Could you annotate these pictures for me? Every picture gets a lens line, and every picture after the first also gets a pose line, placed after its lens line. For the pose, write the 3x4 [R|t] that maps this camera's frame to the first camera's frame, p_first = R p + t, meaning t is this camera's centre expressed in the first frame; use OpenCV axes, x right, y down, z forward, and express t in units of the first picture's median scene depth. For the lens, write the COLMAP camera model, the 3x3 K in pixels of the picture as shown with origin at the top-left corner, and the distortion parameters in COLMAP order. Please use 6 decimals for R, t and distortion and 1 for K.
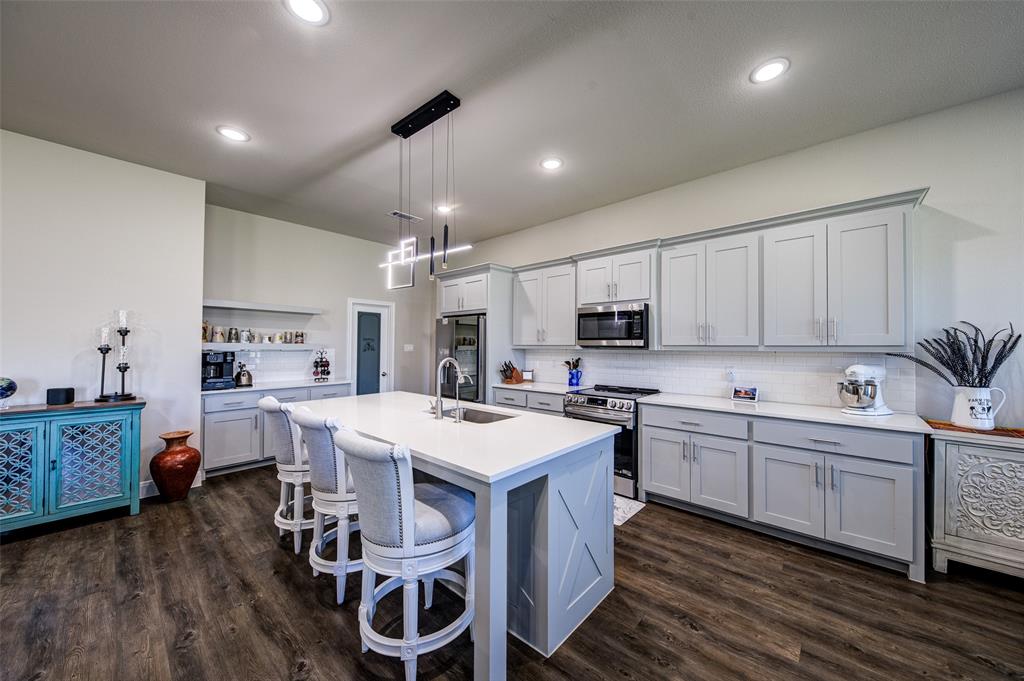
lens RADIAL K [[354.3, 0, 529.0], [0, 354.3, 342.2], [0, 0, 1]] dist [-0.000096, -0.000090]
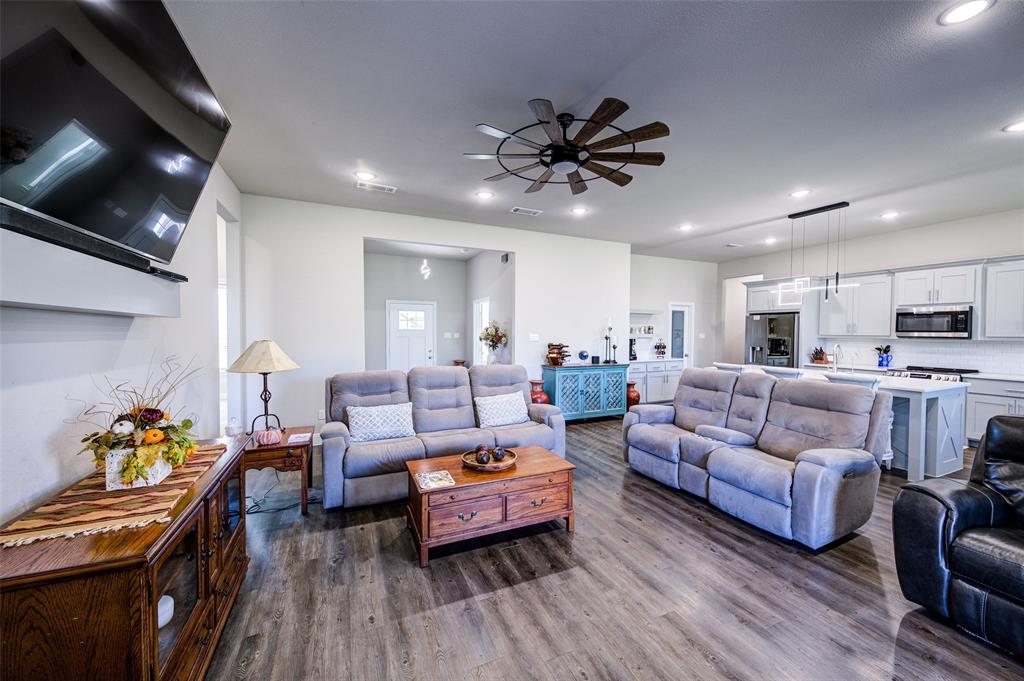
lens RADIAL K [[400.7, 0, 516.5], [0, 400.7, 344.3], [0, 0, 1]] dist [-0.001935, -0.000171]
pose [[0.913553, 0.012820, -0.406518, -0.625659], [0.004123, 0.999160, 0.040774, -0.030499], [0.406699, -0.038926, 0.912732, -1.099698]]
